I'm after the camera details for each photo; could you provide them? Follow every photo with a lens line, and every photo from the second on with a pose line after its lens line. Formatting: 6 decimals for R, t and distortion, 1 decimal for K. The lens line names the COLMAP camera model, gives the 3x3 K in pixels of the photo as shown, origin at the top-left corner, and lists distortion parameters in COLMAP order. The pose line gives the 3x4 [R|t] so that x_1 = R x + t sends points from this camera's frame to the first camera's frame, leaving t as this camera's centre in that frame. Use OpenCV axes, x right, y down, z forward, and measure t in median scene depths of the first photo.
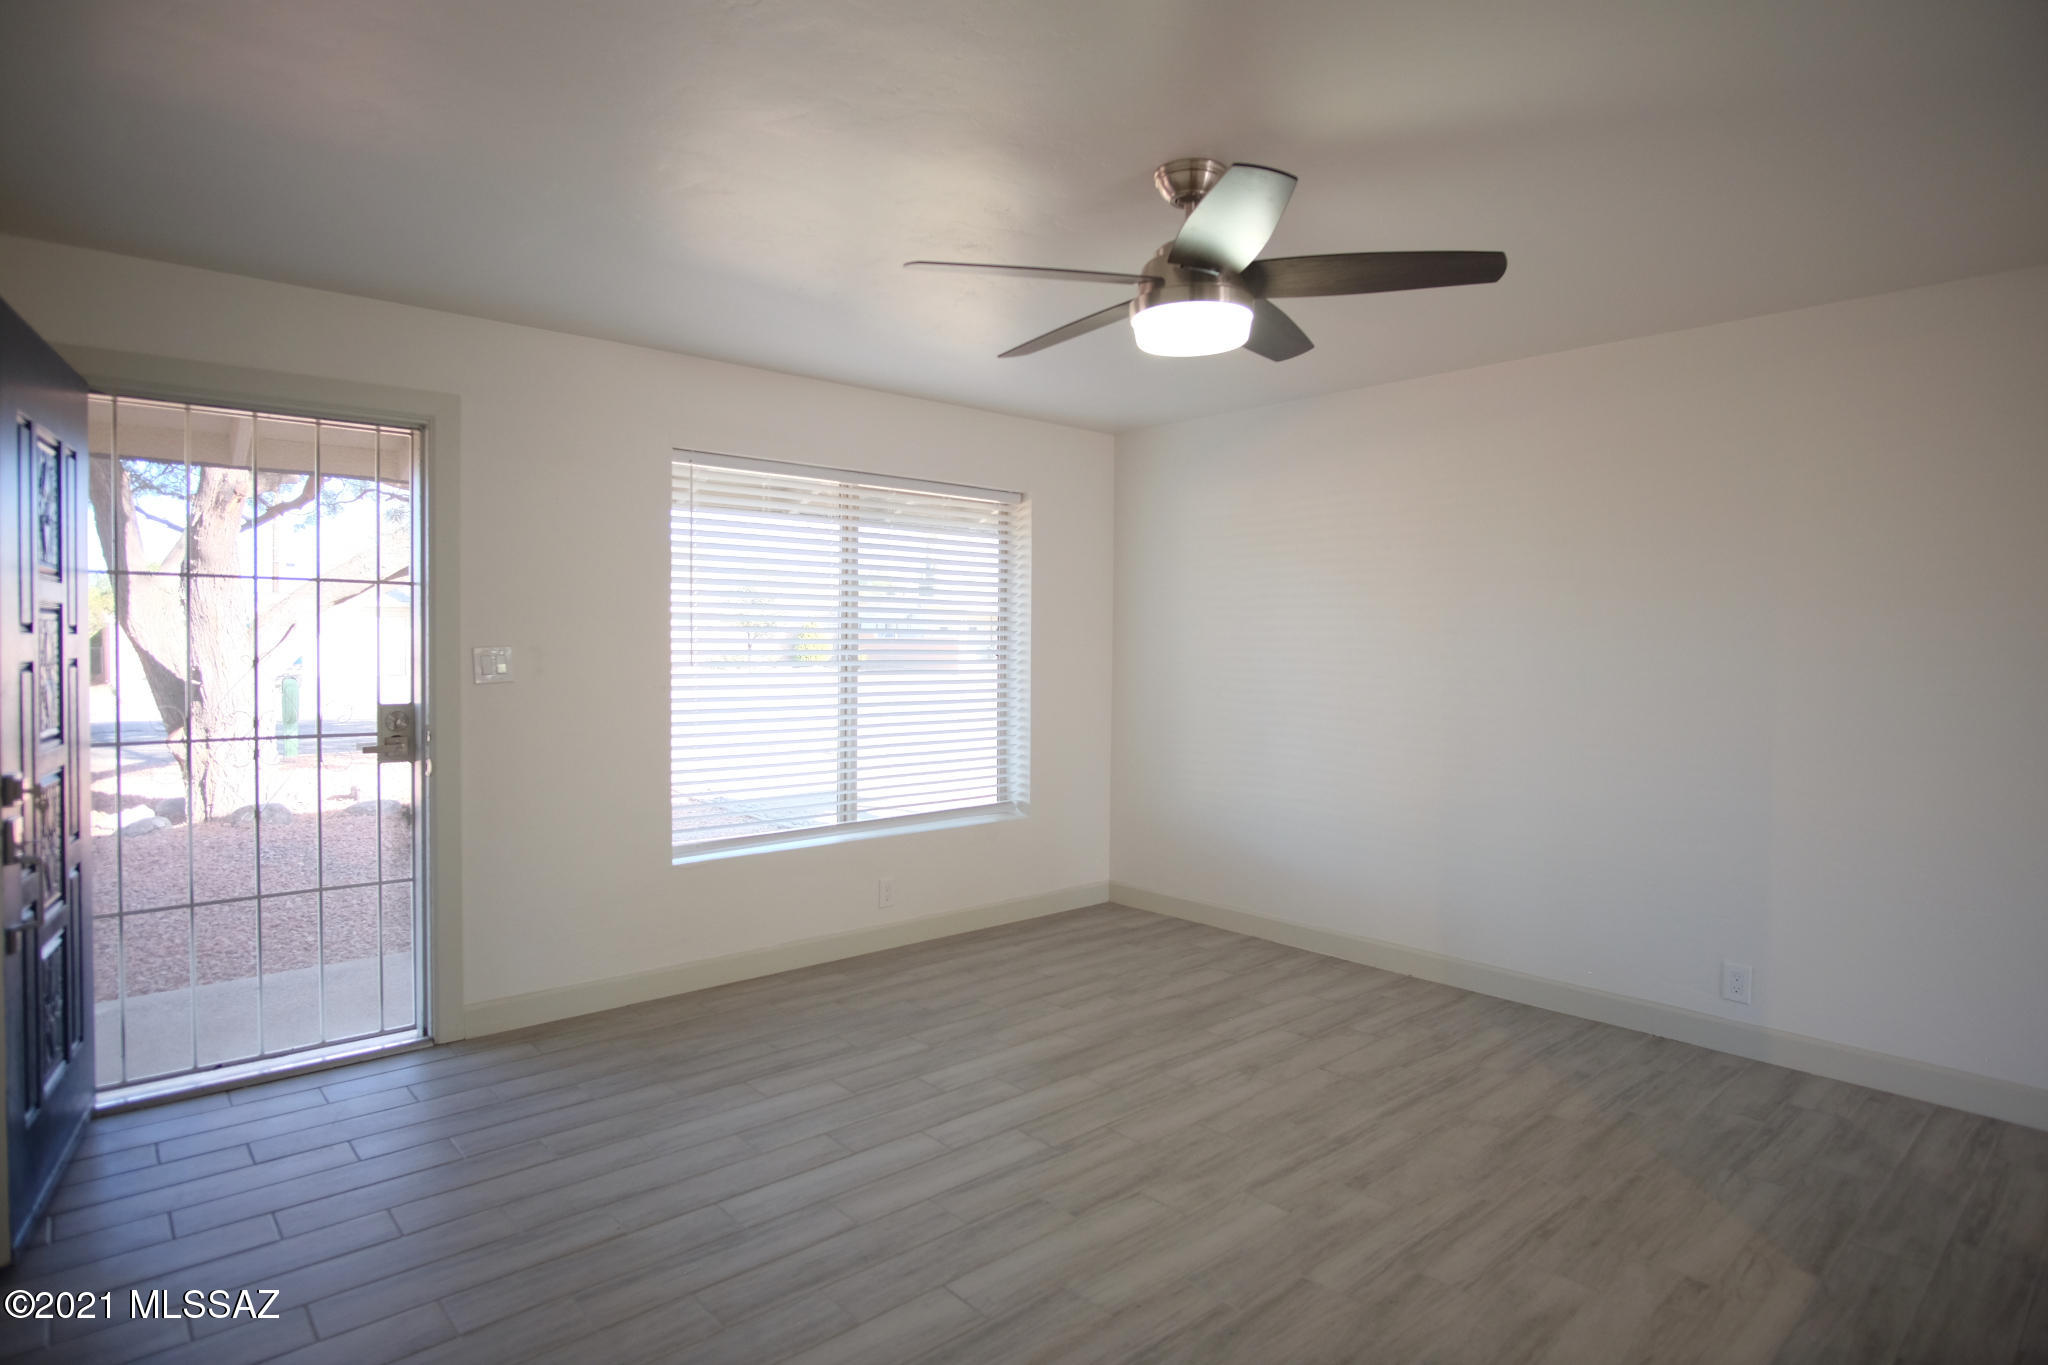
lens RADIAL K [[1095.2, 0, 1022.7], [0, 1095.2, 665.7], [0, 0, 1]] dist [-0.037824, 0.012610]
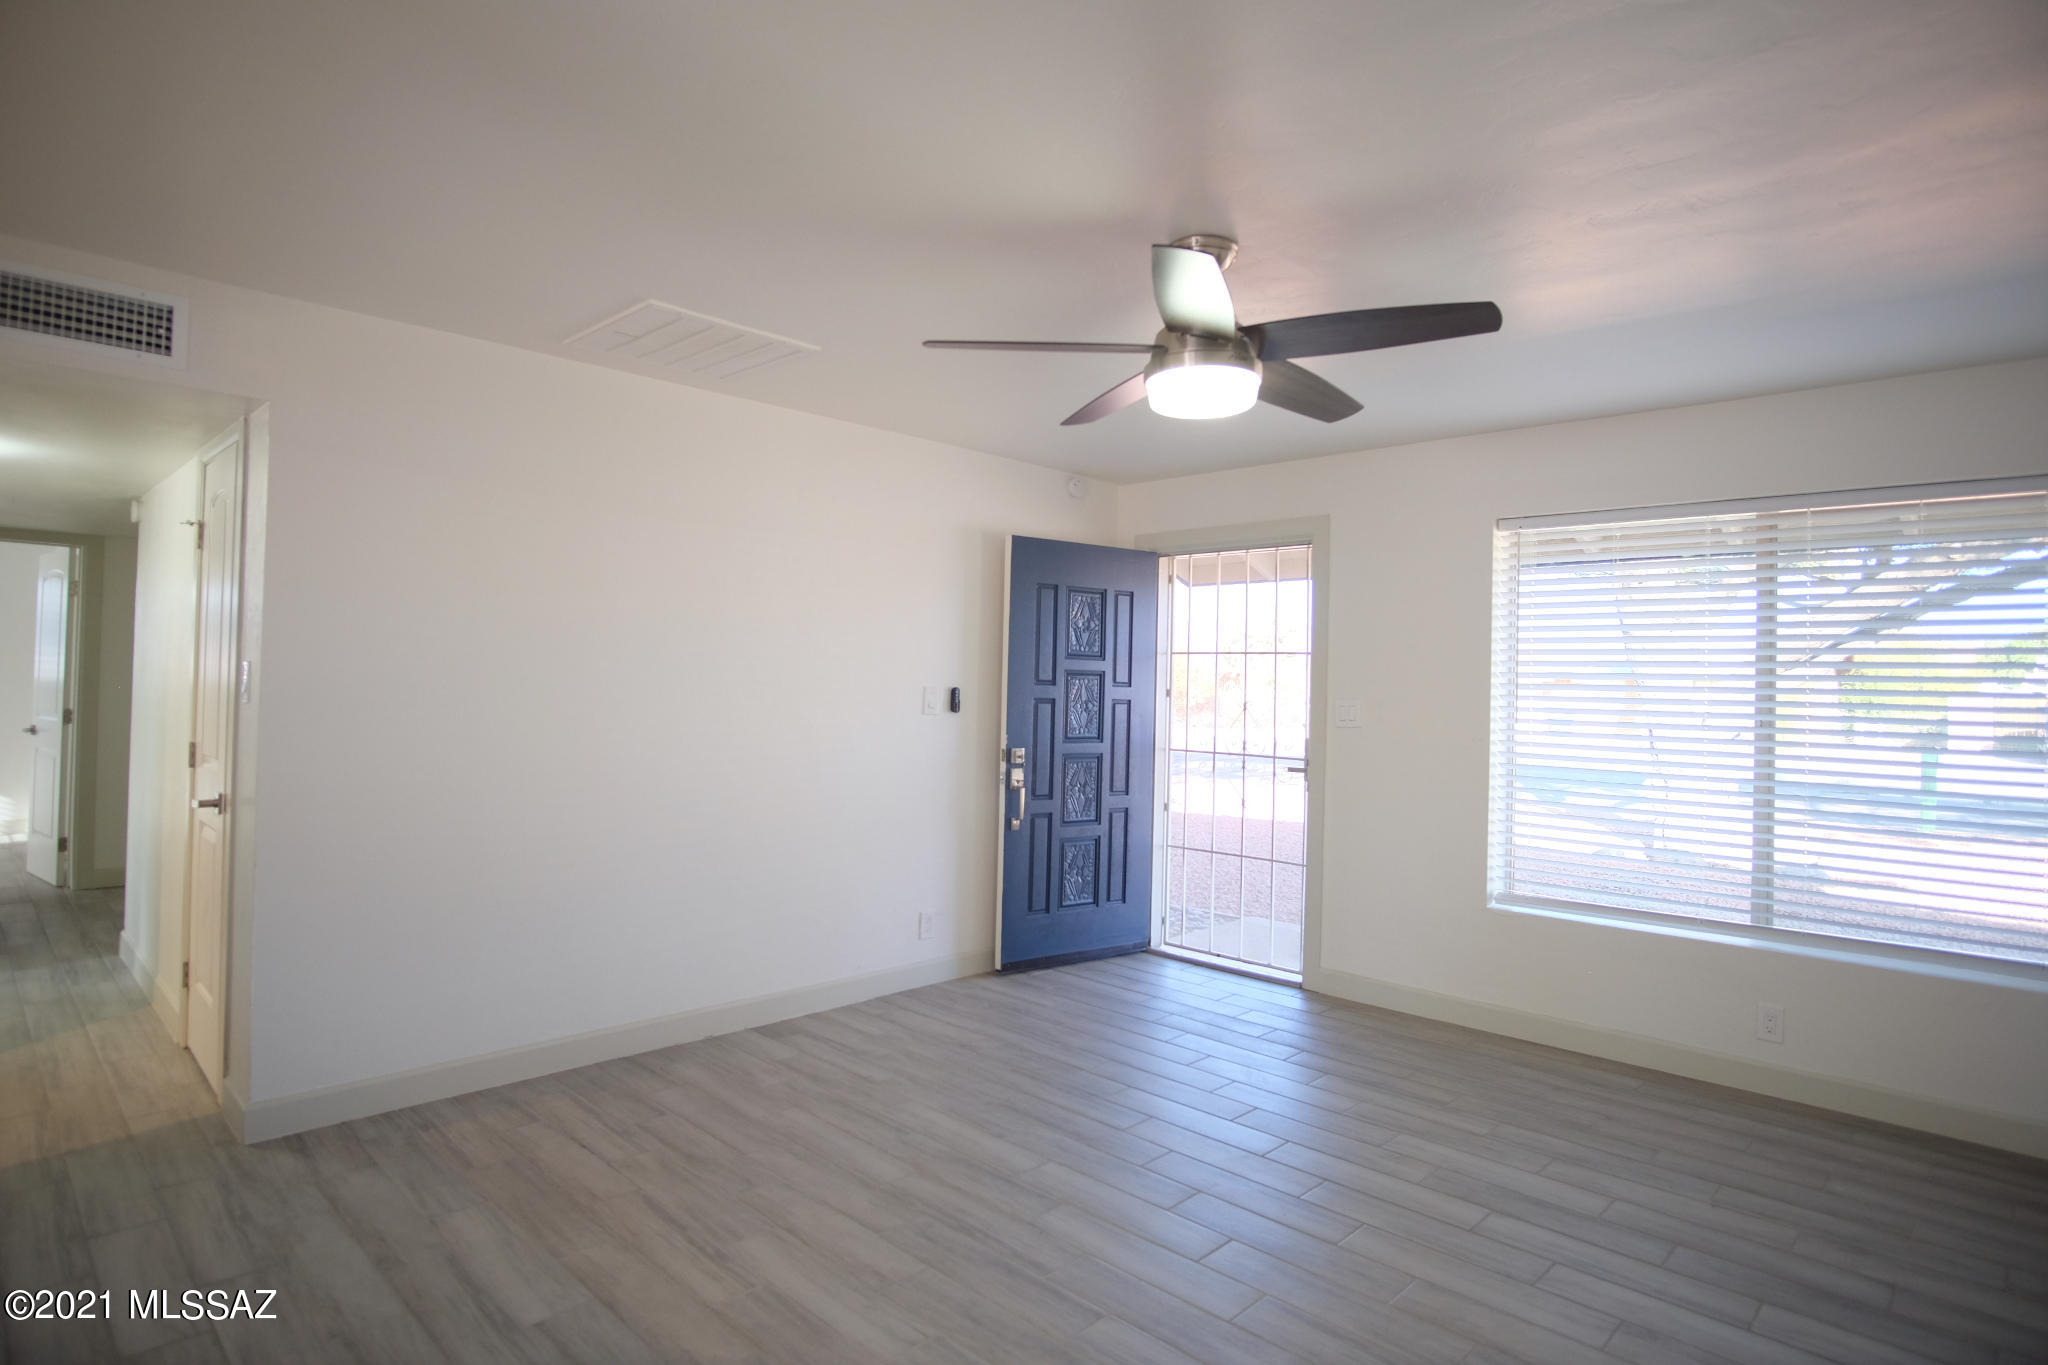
lens RADIAL K [[1095.2, 0, 1022.7], [0, 1095.2, 665.7], [0, 0, 1]] dist [-0.037824, 0.012610]
pose [[0.071913, -0.020957, -0.997191, 0.820805], [-0.044331, 0.998724, -0.024186, -0.009363], [0.996425, 0.045946, 0.070892, 0.528914]]
